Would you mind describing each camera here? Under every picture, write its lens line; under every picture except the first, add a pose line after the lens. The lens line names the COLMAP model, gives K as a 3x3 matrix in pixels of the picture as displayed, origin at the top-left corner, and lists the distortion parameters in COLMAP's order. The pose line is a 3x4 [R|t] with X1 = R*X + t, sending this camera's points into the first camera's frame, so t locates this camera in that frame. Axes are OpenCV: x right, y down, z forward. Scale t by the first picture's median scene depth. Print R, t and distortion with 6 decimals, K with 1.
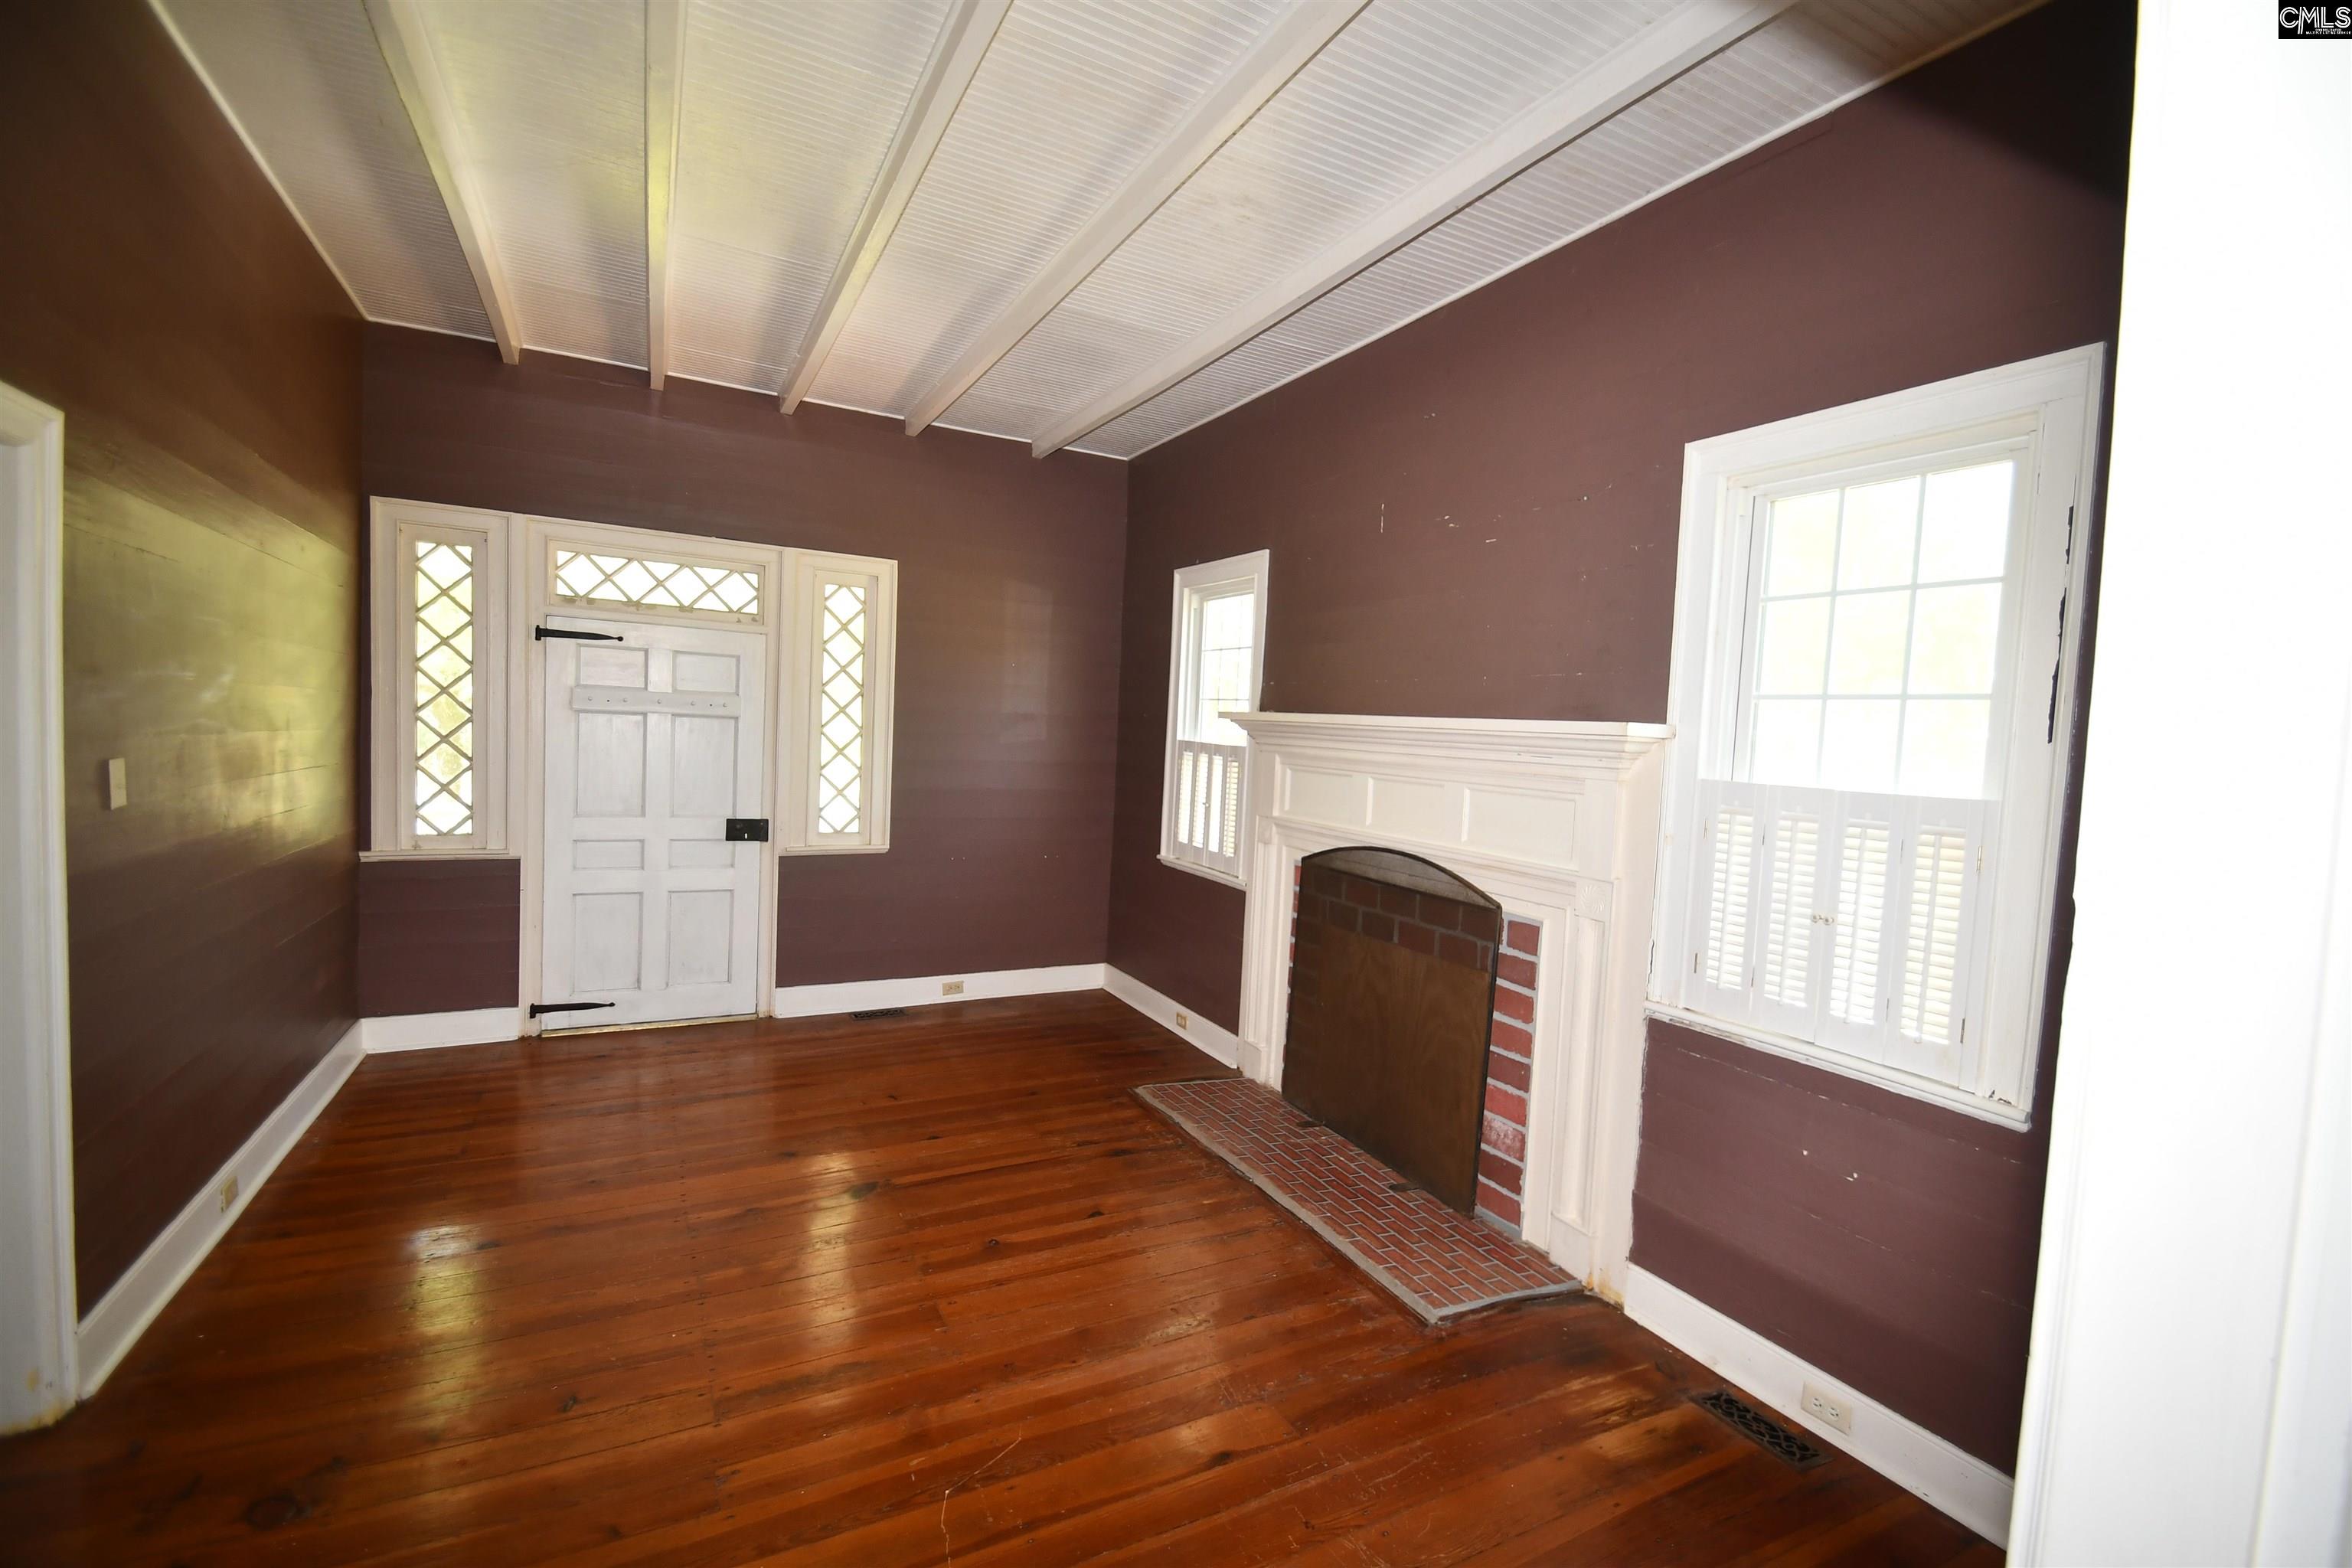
lens RADIAL K [[1039.7, 0, 1186.5], [0, 1039.7, 792.9], [0, 0, 1]] dist [0.001321, 0.000173]
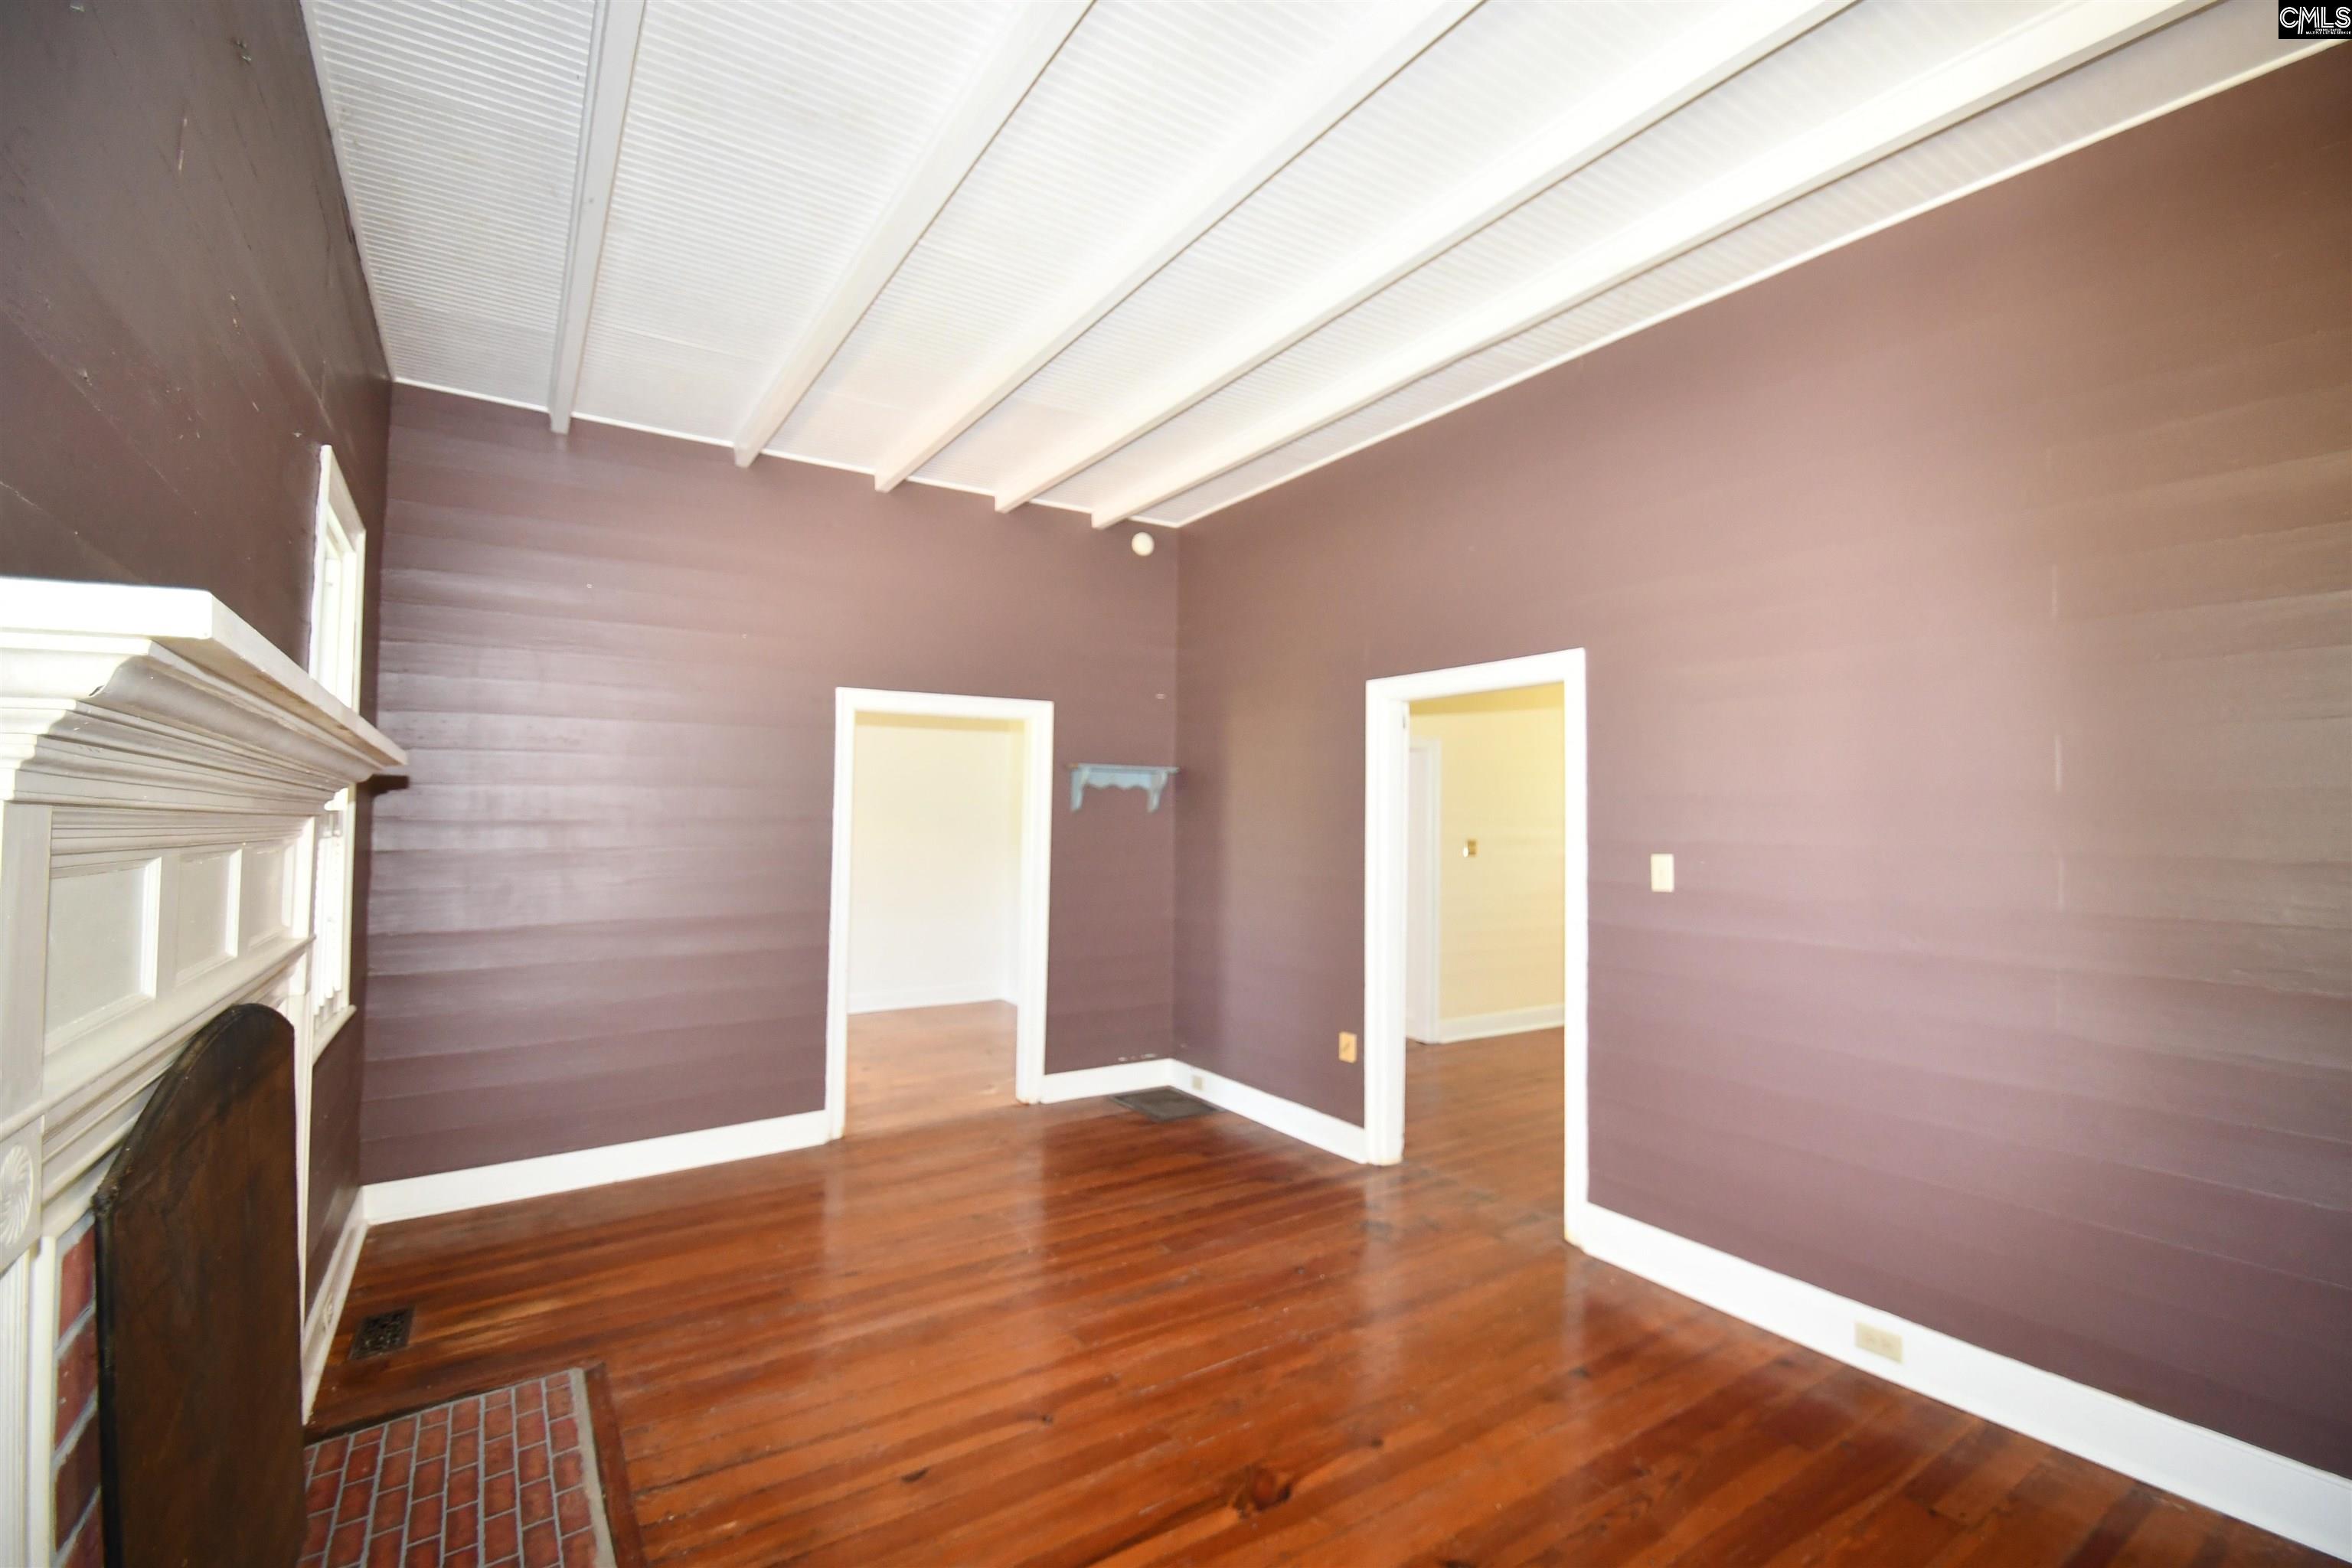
lens RADIAL K [[1039.7, 0, 1186.5], [0, 1039.7, 792.9], [0, 0, 1]] dist [0.001321, 0.000173]
pose [[-0.993543, -0.055488, -0.098961, -0.220319], [-0.059910, 0.997308, 0.042279, -0.122661], [0.096348, 0.047934, -0.994193, 2.142207]]
